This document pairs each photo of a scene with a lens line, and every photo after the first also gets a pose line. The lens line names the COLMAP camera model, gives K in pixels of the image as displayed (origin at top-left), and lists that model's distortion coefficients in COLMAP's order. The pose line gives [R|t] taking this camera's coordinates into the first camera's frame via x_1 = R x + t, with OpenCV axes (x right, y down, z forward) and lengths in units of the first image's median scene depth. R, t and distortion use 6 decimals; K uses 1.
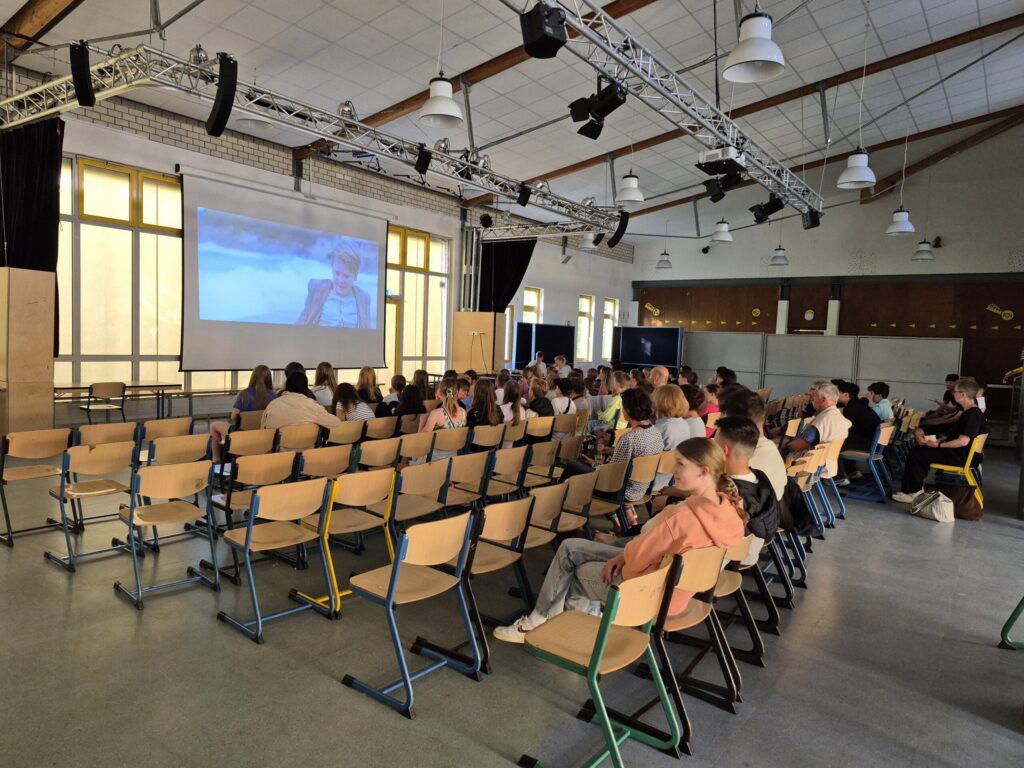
lens RADIAL K [[694.8, 0, 517.4], [0, 694.8, 388.1], [0, 0, 1]] dist [0.153800, -0.250236]
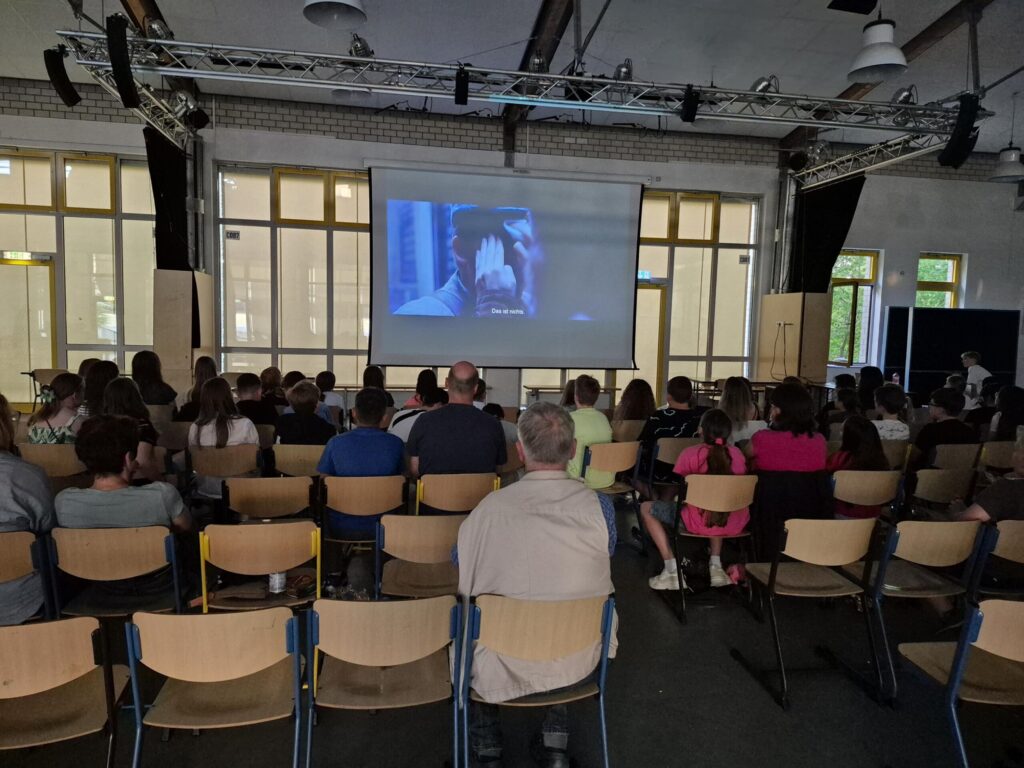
lens RADIAL K [[682.1, 0, 506.4], [0, 682.1, 377.5], [0, 0, 1]] dist [0.053301, -0.041387]
pose [[0.699932, 0.033522, -0.713423, 0.300872], [-0.048510, 0.998822, -0.000660, -0.013866], [0.712560, 0.035070, 0.700734, 0.398535]]
